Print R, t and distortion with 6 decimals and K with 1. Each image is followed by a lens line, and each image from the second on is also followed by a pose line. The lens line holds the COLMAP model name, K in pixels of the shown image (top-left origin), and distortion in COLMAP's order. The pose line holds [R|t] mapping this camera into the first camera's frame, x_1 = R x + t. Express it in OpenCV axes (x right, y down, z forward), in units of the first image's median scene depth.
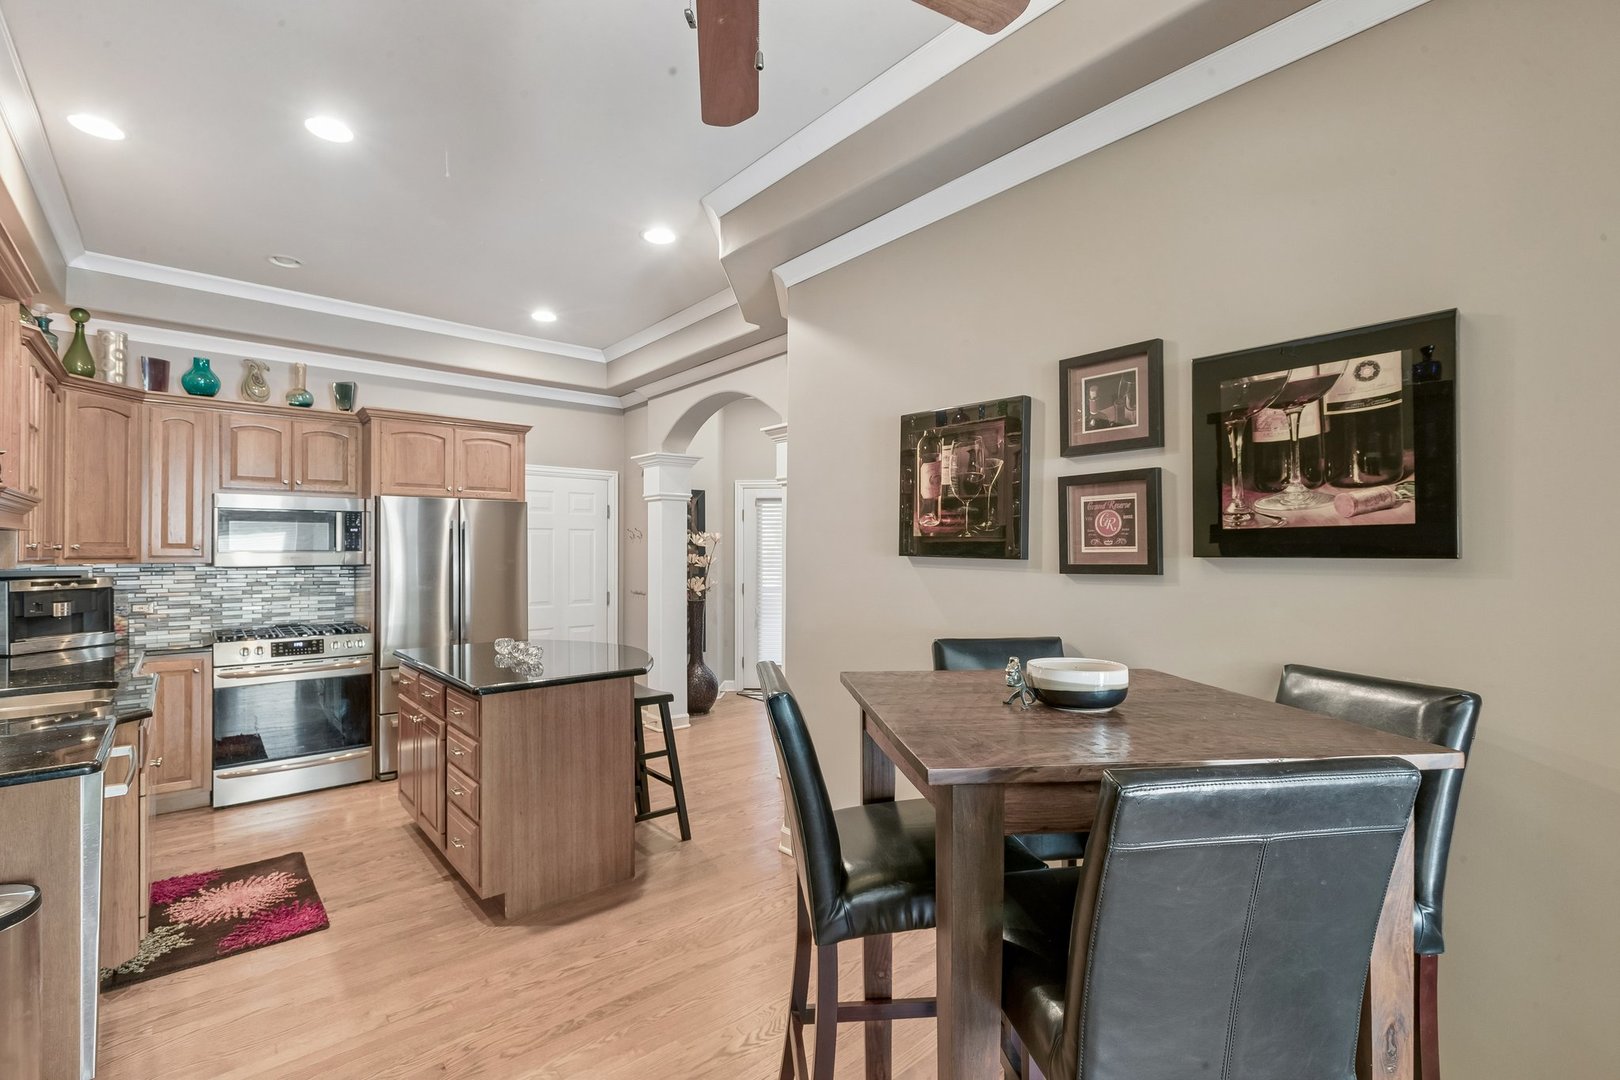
lens RADIAL K [[729.7, 0, 803.7], [0, 729.7, 544.9], [0, 0, 1]] dist [-0.001977, -0.000855]
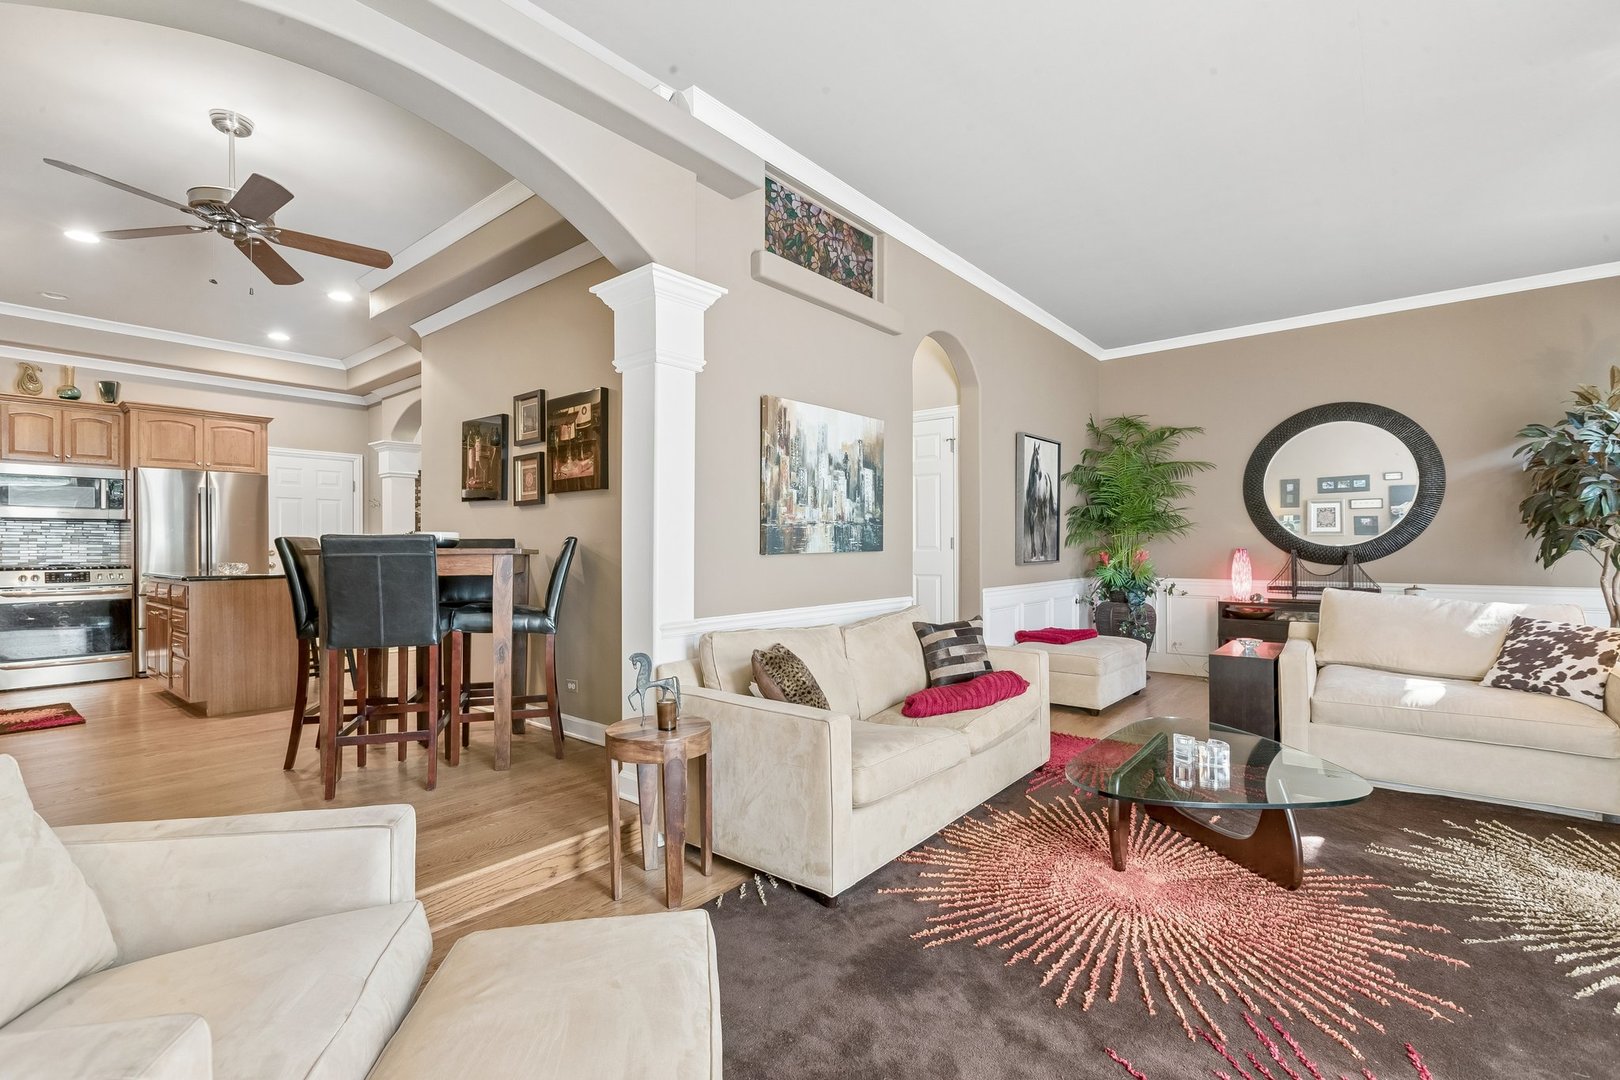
lens RADIAL K [[729.7, 0, 808.2], [0, 729.7, 546.4], [0, 0, 1]] dist [-0.001977, -0.000855]
pose [[0.984933, -0.001483, 0.172932, 0.419850], [-0.000087, 0.999959, 0.009070, 0.068654], [-0.172939, -0.008948, 0.984892, -0.559262]]
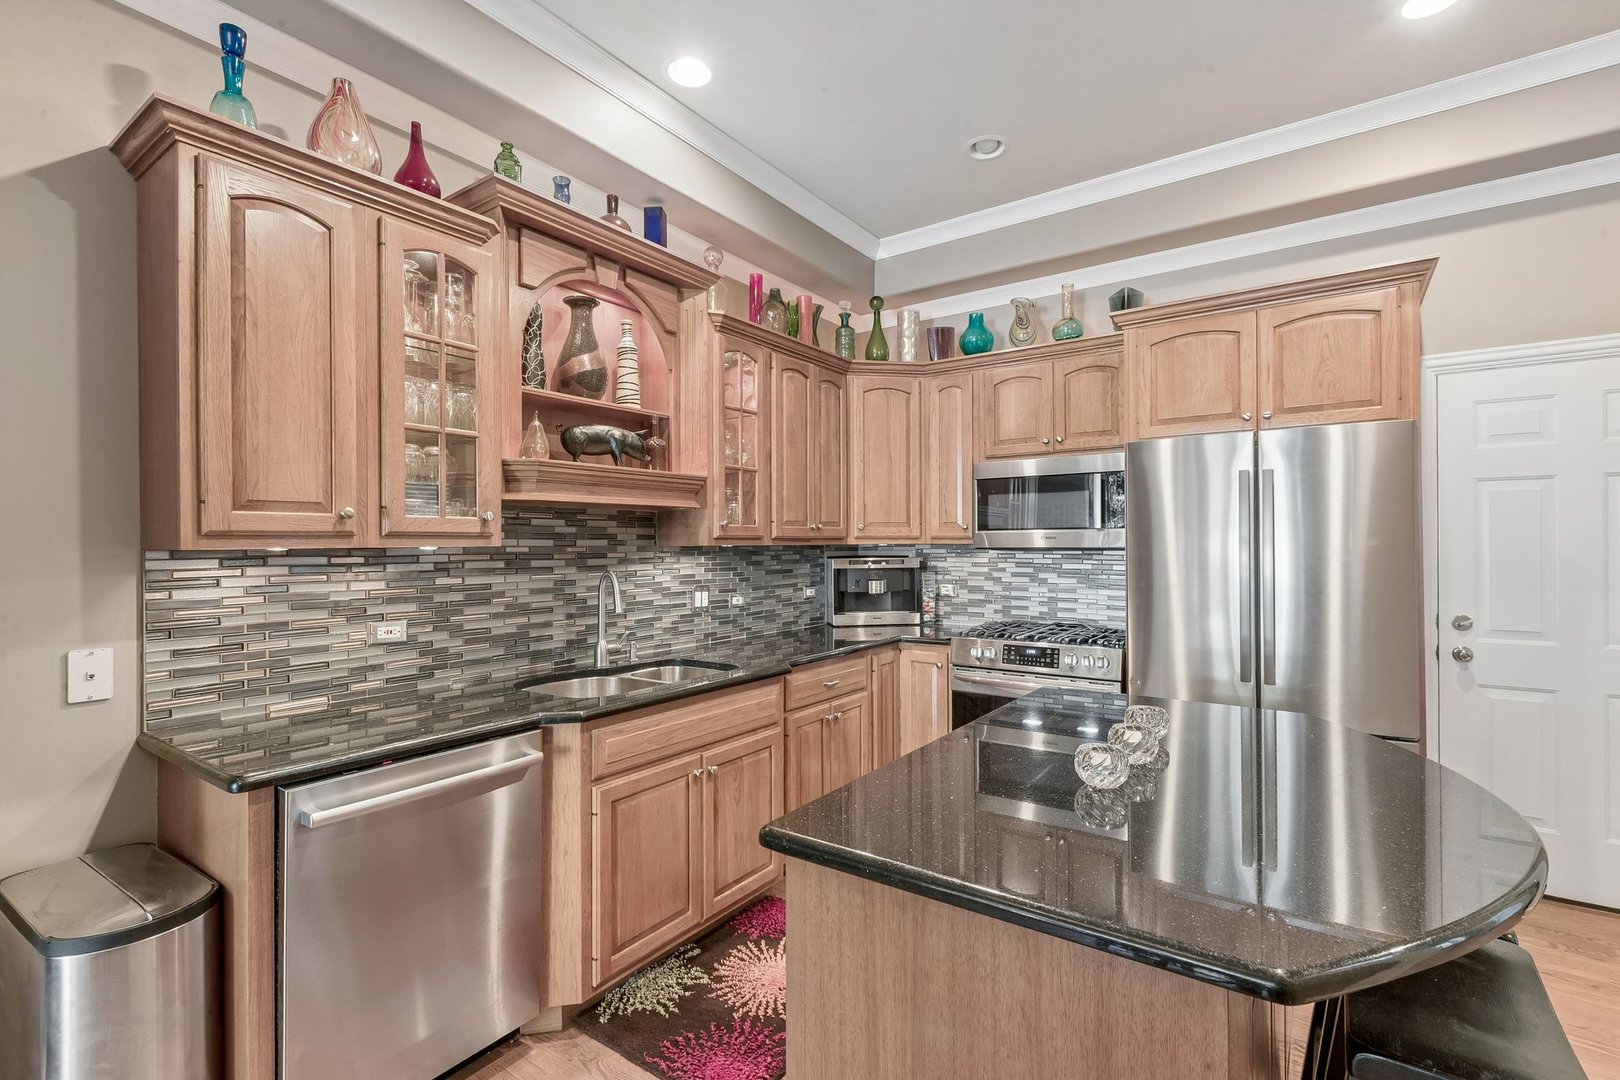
lens RADIAL K [[729.7, 0, 805.1], [0, 729.7, 544.2], [0, 0, 1]] dist [-0.001977, -0.000855]
pose [[0.248974, 0.001896, -0.968508, -0.018647], [0.014196, 0.999884, 0.005607, 0.016927], [0.968406, -0.015145, 0.248918, 0.566794]]
